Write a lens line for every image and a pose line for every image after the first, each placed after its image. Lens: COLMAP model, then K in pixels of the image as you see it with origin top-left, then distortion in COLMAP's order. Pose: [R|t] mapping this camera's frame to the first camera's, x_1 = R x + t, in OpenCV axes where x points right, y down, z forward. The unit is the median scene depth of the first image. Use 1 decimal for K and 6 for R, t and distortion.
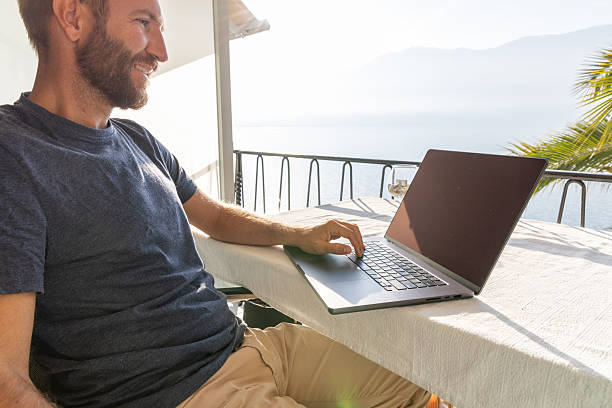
lens RADIAL K [[409.0, 0, 297.5], [0, 409.0, 197.1], [0, 0, 1]] dist [0.013960, -0.006185]
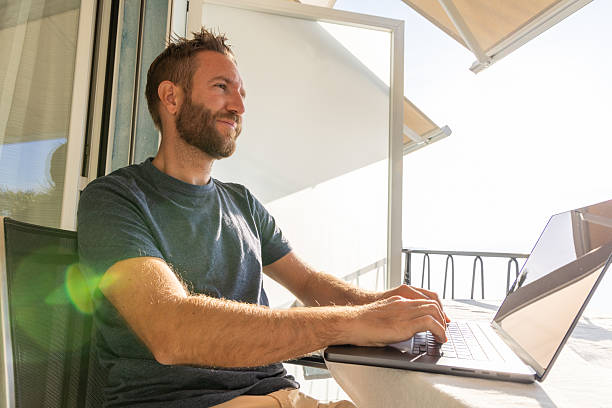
lens RADIAL K [[409.0, 0, 306.6], [0, 409.0, 203.7], [0, 0, 1]] dist [0.013960, -0.006185]
pose [[0.871471, -0.018763, -0.490087, 0.171203], [-0.115357, 0.963392, -0.242011, 0.061565], [0.476687, 0.267441, 0.837404, 0.048729]]
